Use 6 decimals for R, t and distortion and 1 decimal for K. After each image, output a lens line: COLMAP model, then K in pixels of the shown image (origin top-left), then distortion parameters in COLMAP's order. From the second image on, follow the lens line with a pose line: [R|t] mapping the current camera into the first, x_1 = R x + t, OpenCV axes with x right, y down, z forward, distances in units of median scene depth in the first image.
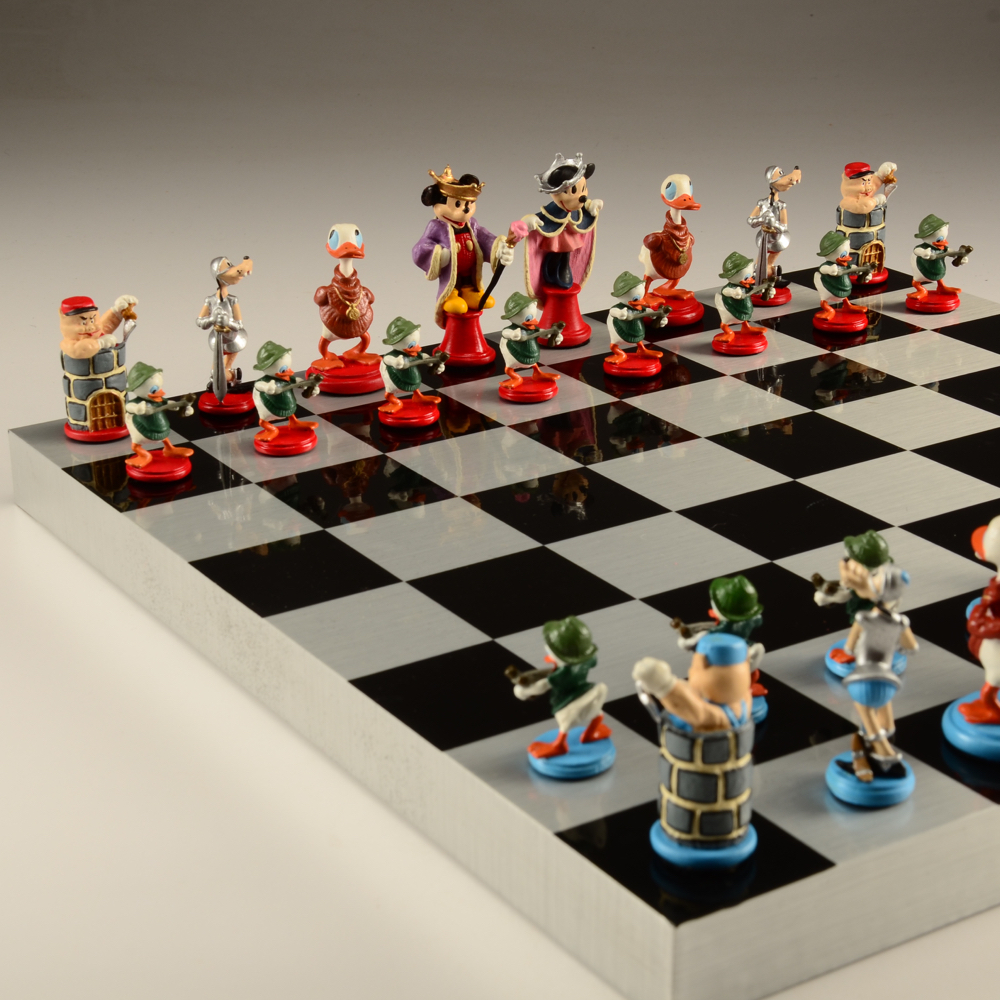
lens RADIAL K [[2227.0, 0, 500.0], [0, 2227.0, 500.0], [0, 0, 1]] dist [-0.025584, 0.099212]
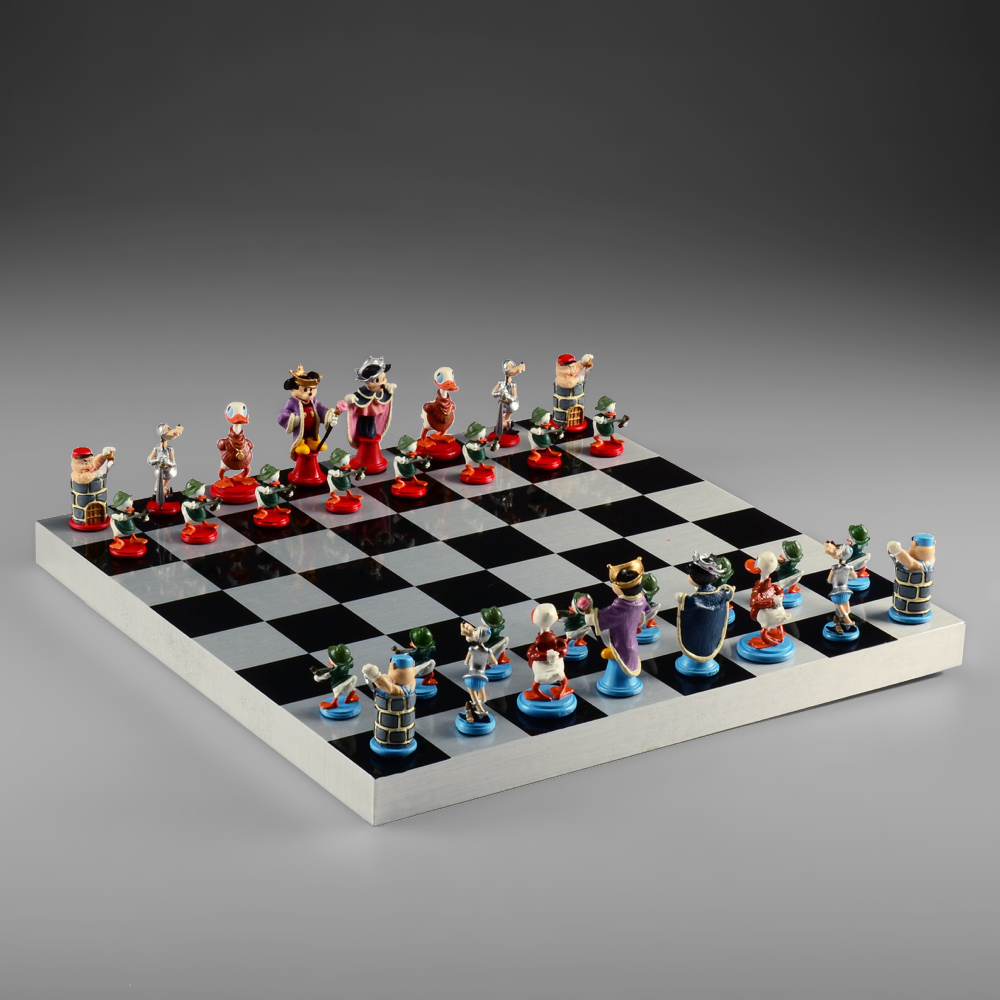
lens RADIAL K [[3374.9, 0, 500.0], [0, 3374.9, 500.0], [0, 0, 1]] dist [0.017215, -1.711115]
pose [[0.999156, 0.033898, 0.023194, 0.073384], [-0.034287, 0.999274, 0.016599, -0.102322], [-0.022615, -0.017380, 0.999593, -1.584054]]
